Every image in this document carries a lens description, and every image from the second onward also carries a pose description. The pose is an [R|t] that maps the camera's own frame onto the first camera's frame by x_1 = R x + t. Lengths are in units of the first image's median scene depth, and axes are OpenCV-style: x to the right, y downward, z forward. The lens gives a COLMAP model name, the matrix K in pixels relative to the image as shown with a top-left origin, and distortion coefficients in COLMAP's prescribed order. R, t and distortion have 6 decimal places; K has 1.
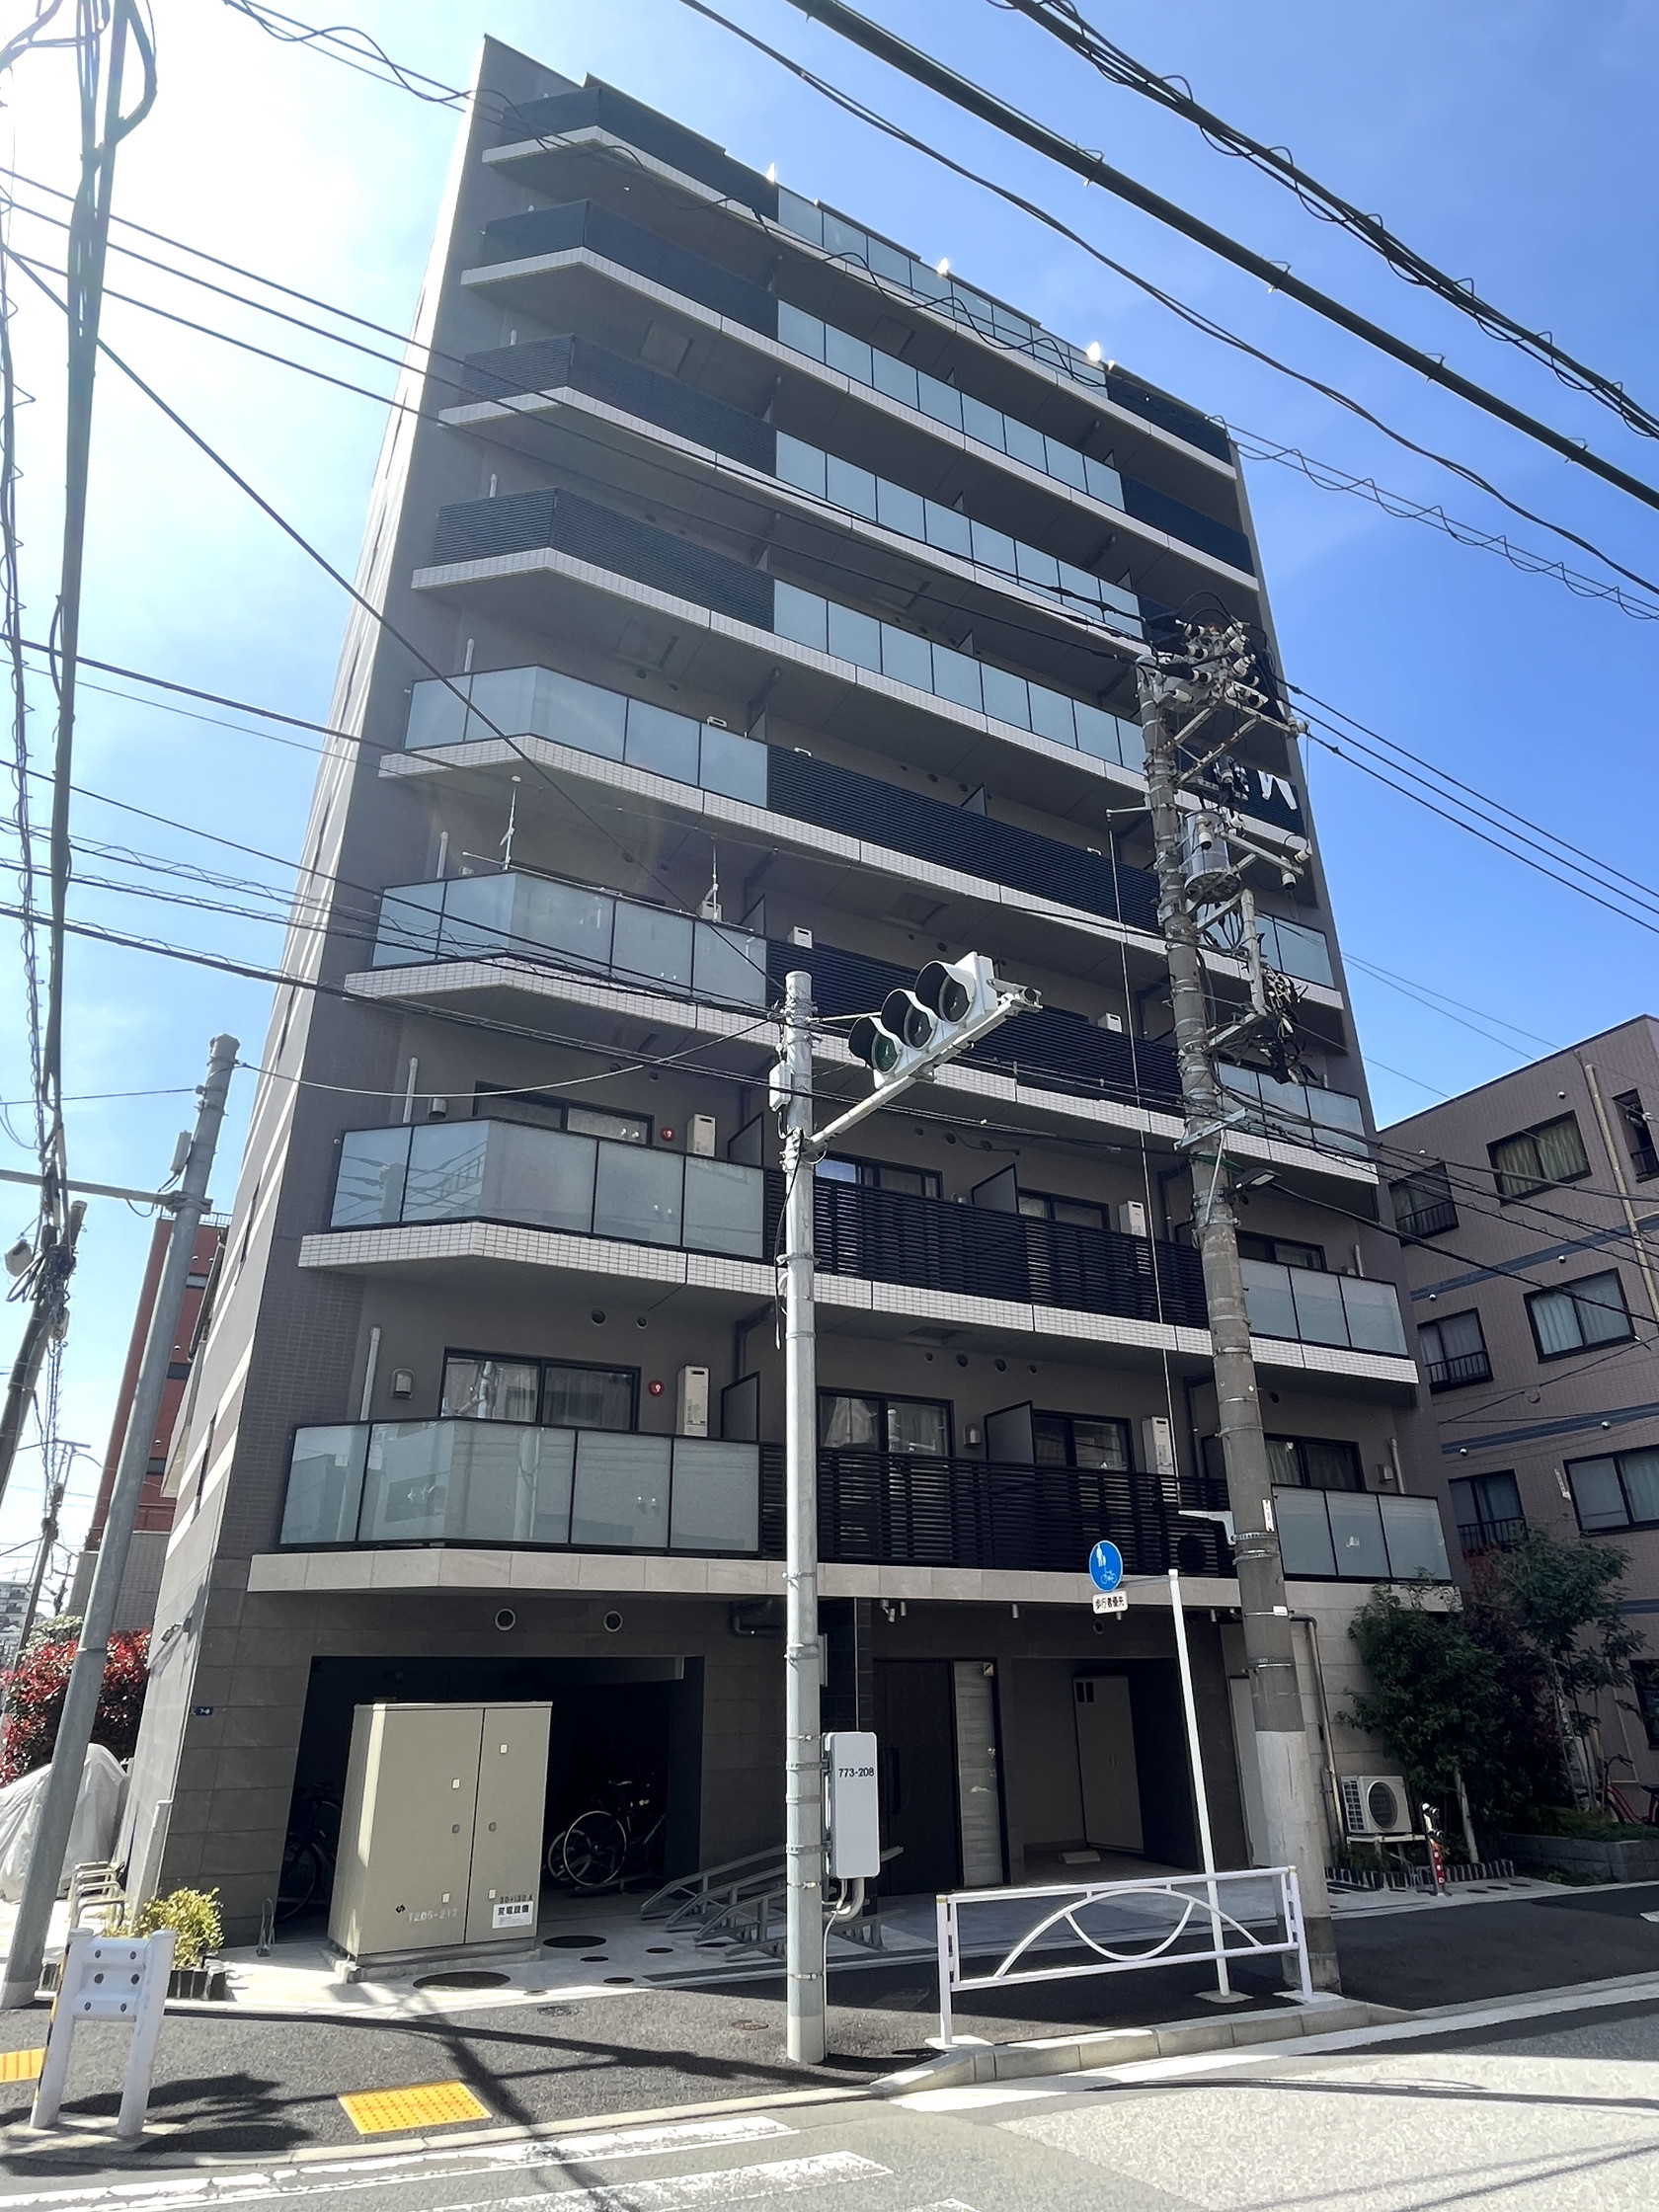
lens RADIAL K [[1289.8, 0, 829.5], [0, 1289.8, 1106.0], [0, 0, 1]] dist [-0.006622, -0.003265]
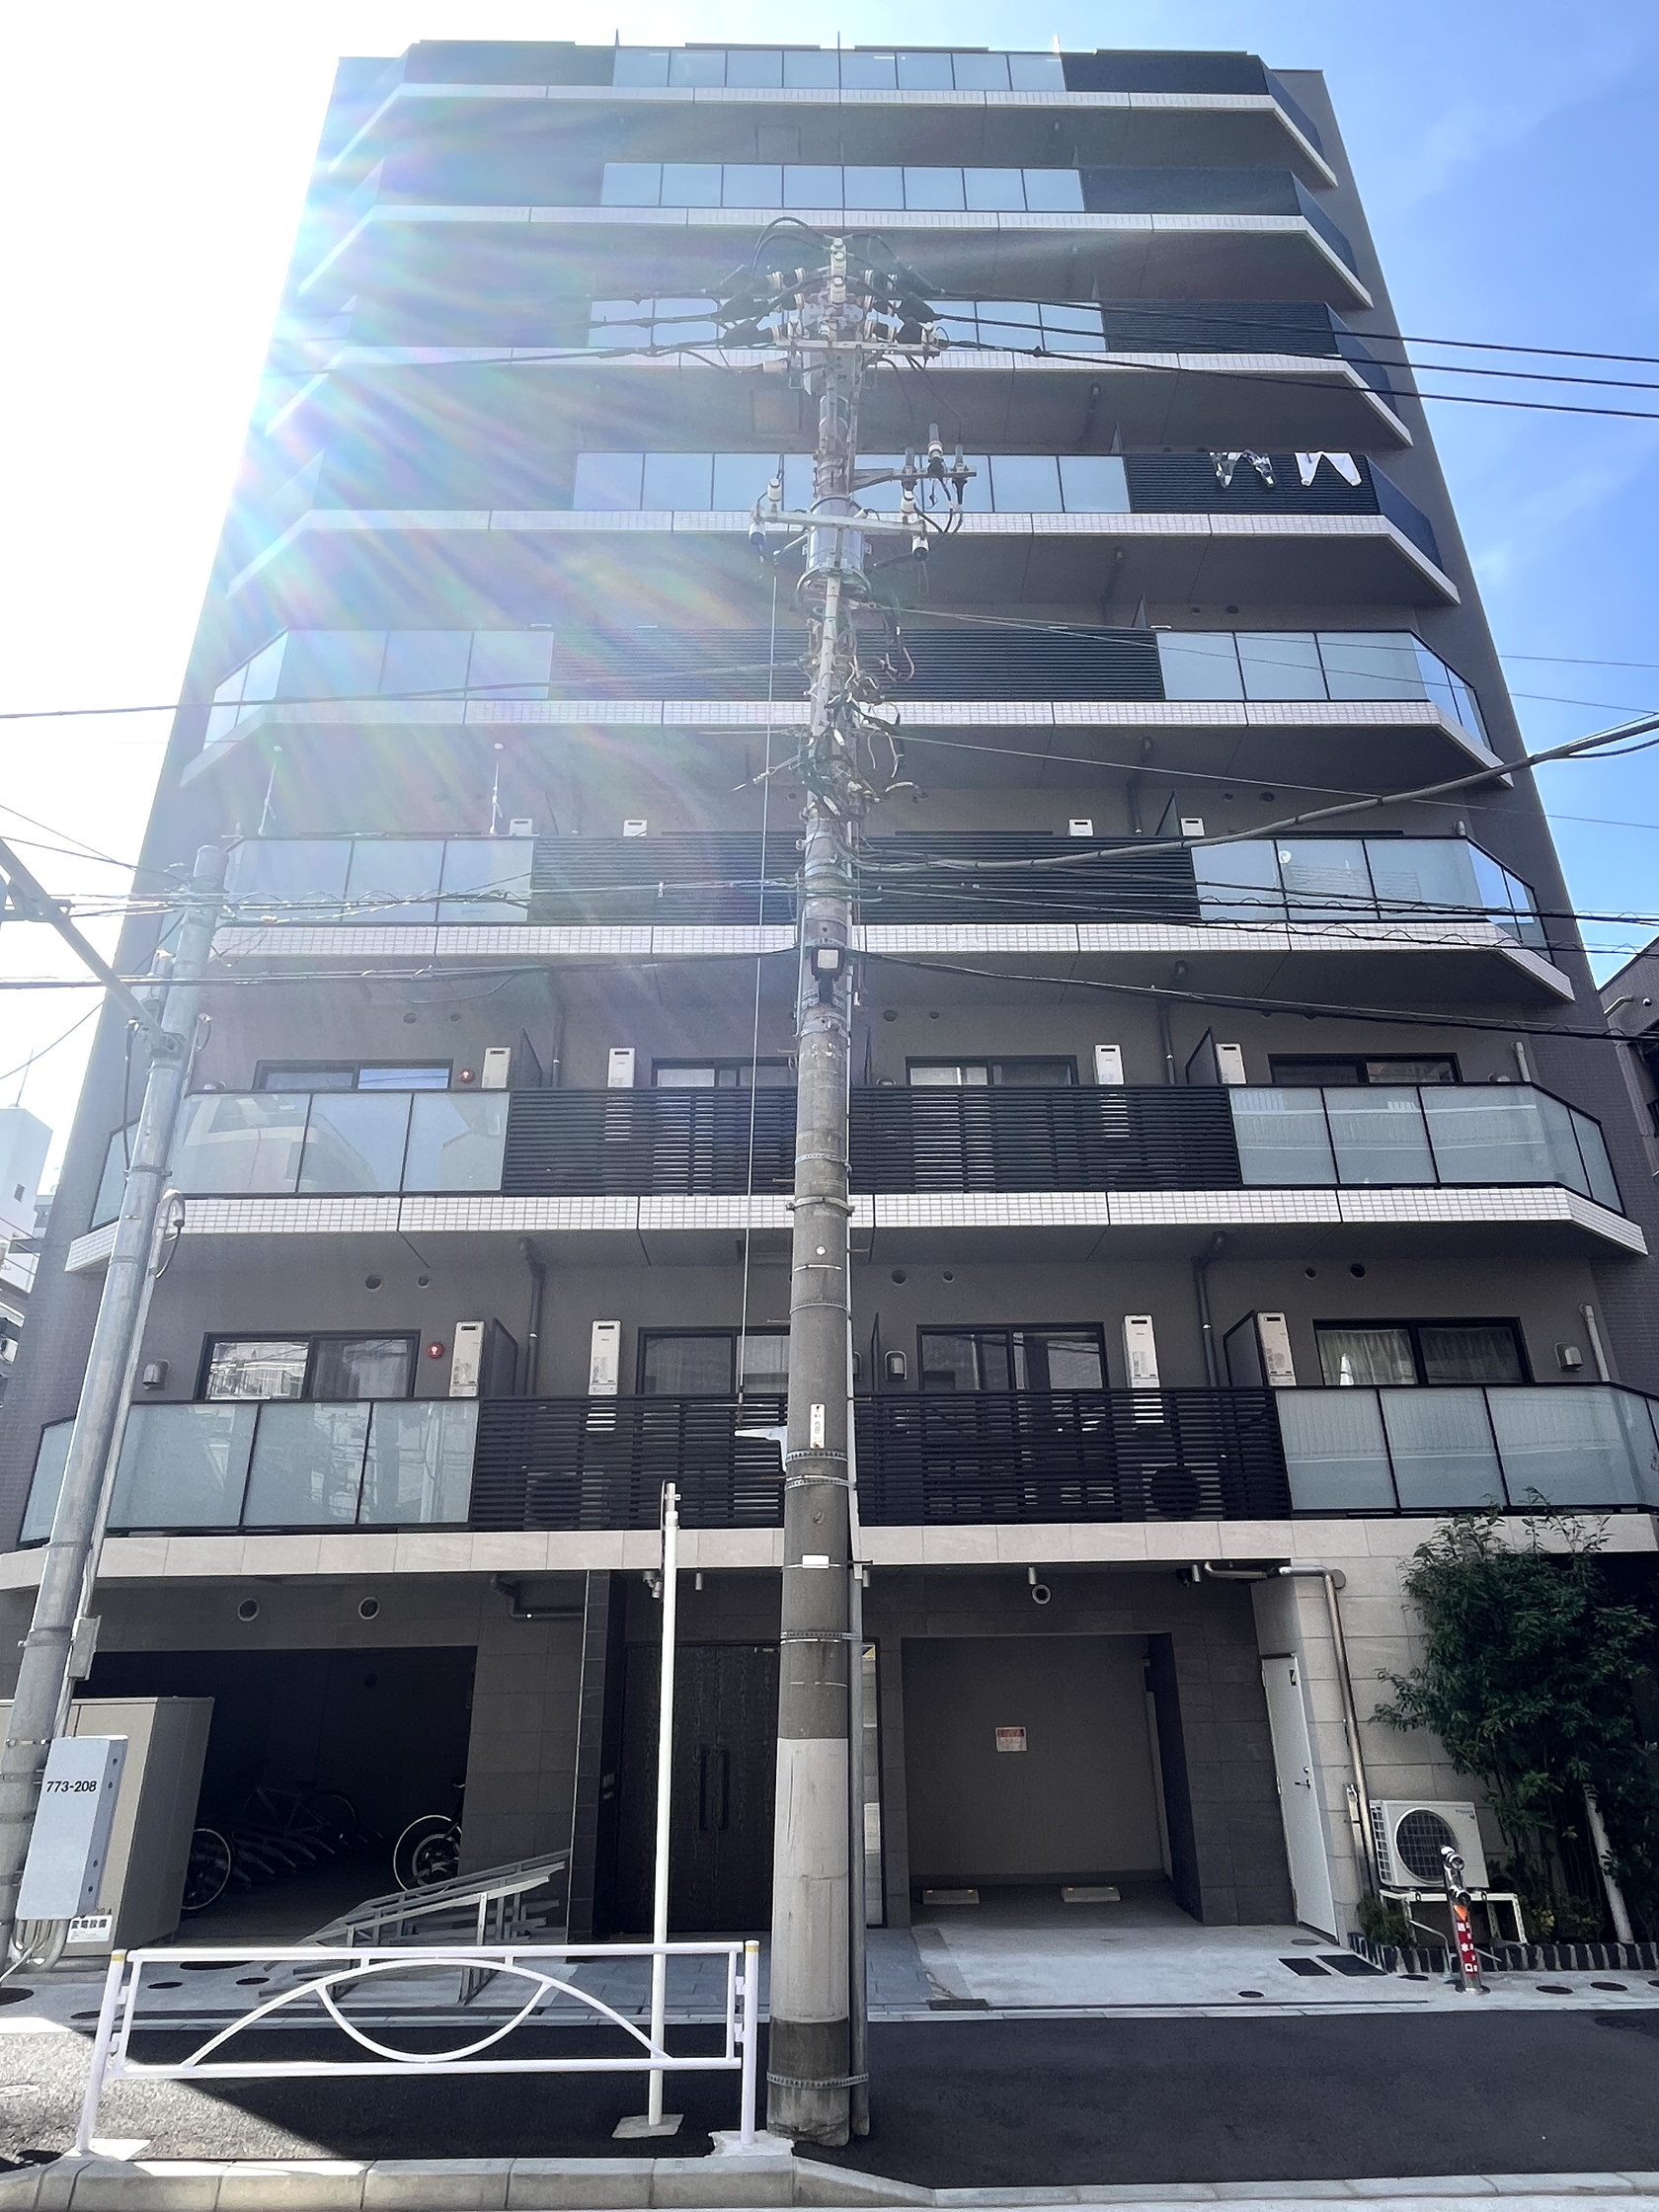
lens RADIAL K [[1314.8, 0, 828.4], [0, 1314.8, 1065.3], [0, 0, 1]] dist [-0.002327, -0.002667]
pose [[0.892045, -0.196394, -0.407044, 0.500108], [0.195503, 0.979704, -0.044246, 0.109720], [0.407472, -0.040109, 0.912336, 0.254254]]
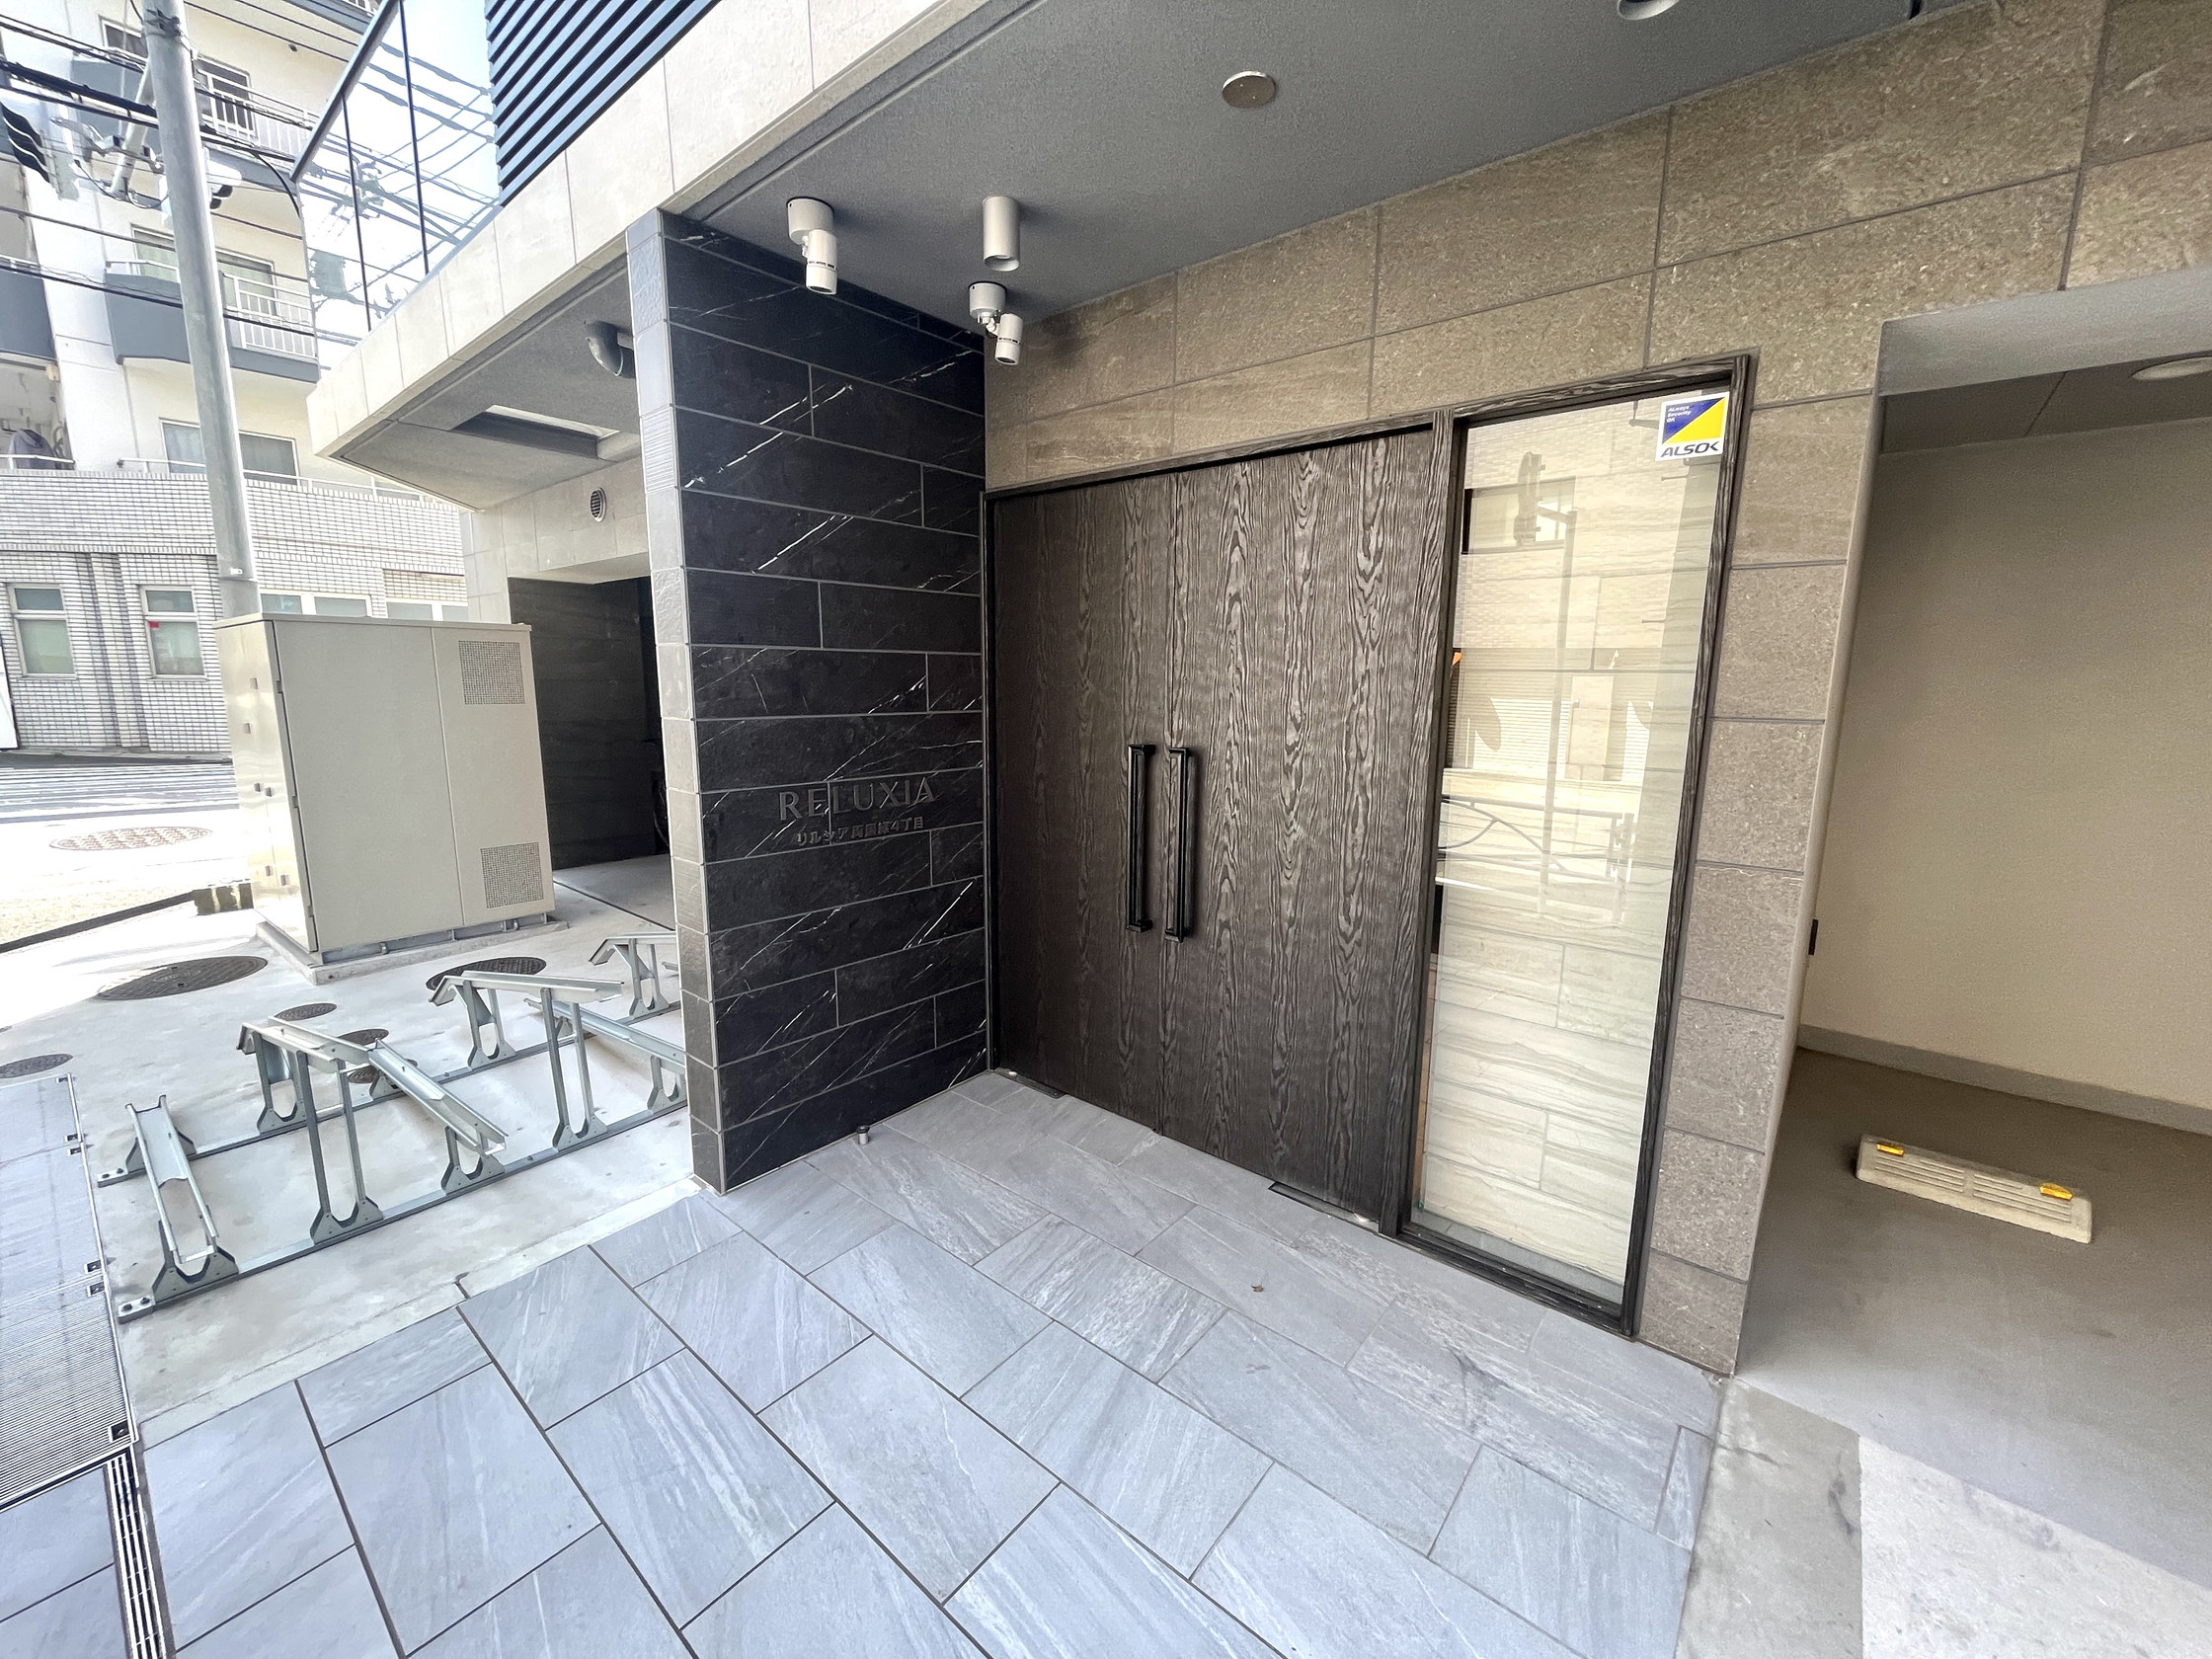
lens RADIAL K [[893.2, 0, 1100.3], [0, 893.2, 827.9], [0, 0, 1]] dist [-0.000567, -0.000519]
pose [[0.377594, 0.165217, -0.911113, 0.216777], [0.373952, 0.872938, 0.313272, 0.412744], [0.847102, -0.459002, 0.267832, 0.856152]]
